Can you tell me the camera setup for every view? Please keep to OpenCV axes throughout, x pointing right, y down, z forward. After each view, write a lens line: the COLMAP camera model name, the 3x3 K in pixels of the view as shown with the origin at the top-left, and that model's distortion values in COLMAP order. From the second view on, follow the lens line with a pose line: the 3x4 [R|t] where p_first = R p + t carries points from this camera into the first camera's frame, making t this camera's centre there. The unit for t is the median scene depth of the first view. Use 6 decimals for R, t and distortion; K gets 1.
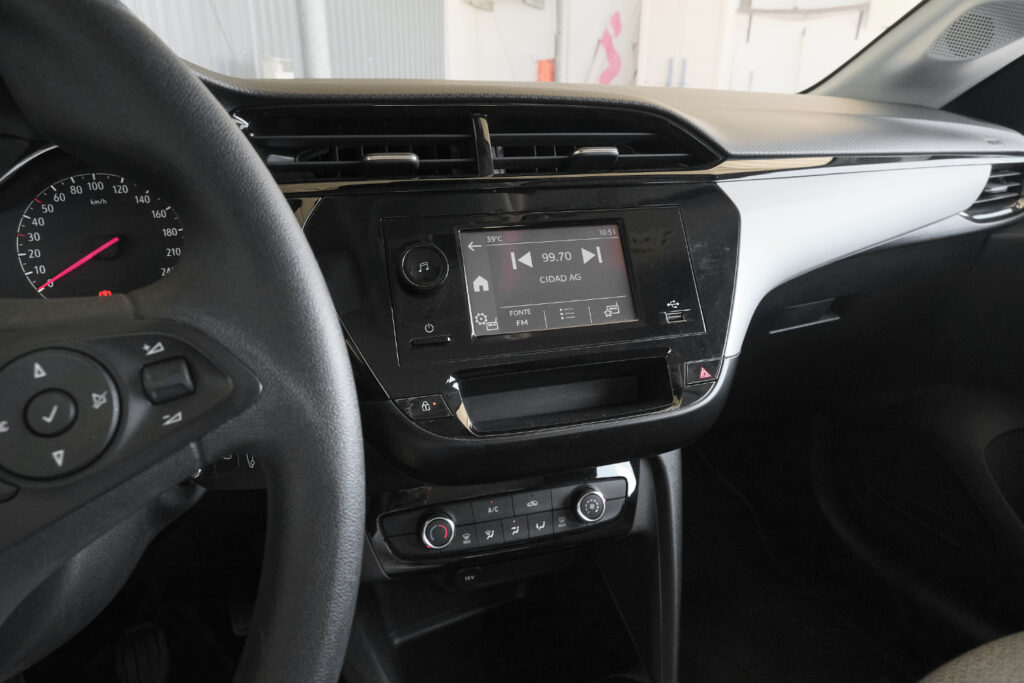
lens RADIAL K [[650.4, 0, 517.4], [0, 650.4, 339.2], [0, 0, 1]] dist [-0.001436, -0.000423]
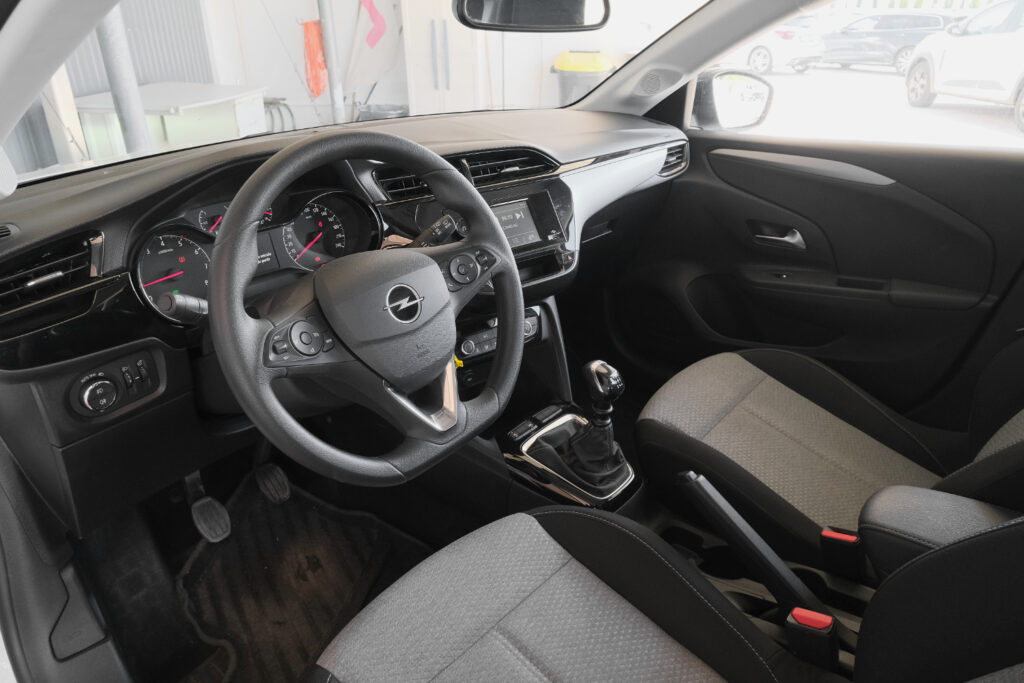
lens RADIAL K [[648.8, 0, 529.7], [0, 648.8, 338.8], [0, 0, 1]] dist [-0.039556, 0.000048]
pose [[0.929644, -0.175621, 0.323912, -0.703977], [0.148170, 0.983074, 0.107754, 0.066087], [-0.337354, -0.052179, 0.939931, -1.276166]]
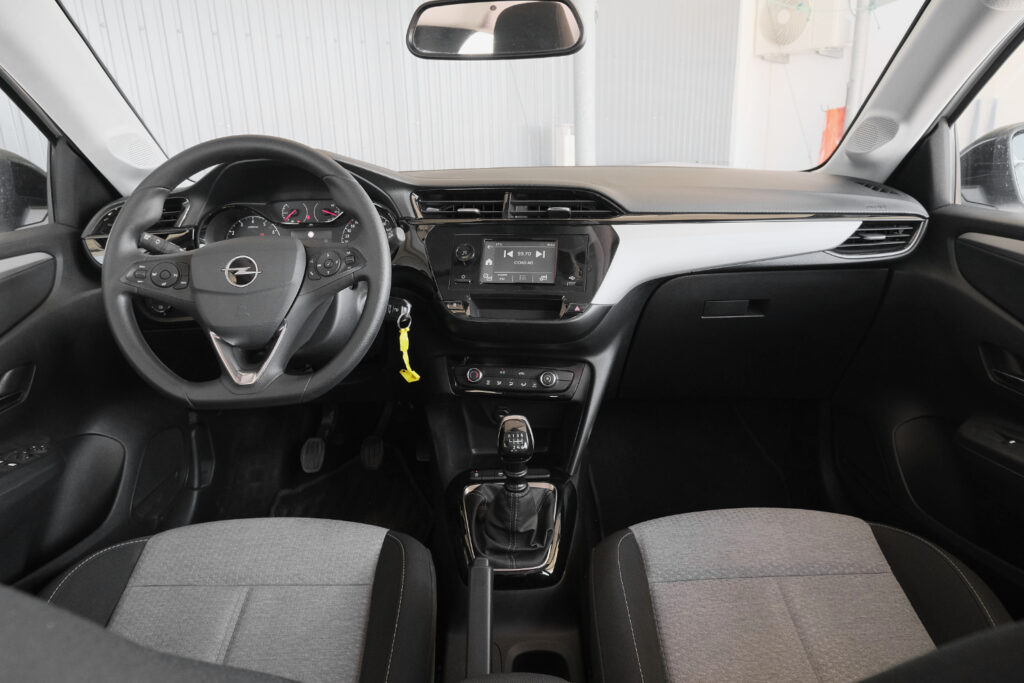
lens RADIAL K [[661.3, 0, 512.0], [0, 661.3, 341.5], [0, 0, 1]] dist [-0.022845, 0.002883]
pose [[0.893977, 0.106657, -0.435235, 1.071736], [-0.133425, 0.990564, -0.031314, 0.261248], [0.427788, 0.086065, 0.899772, -1.105230]]
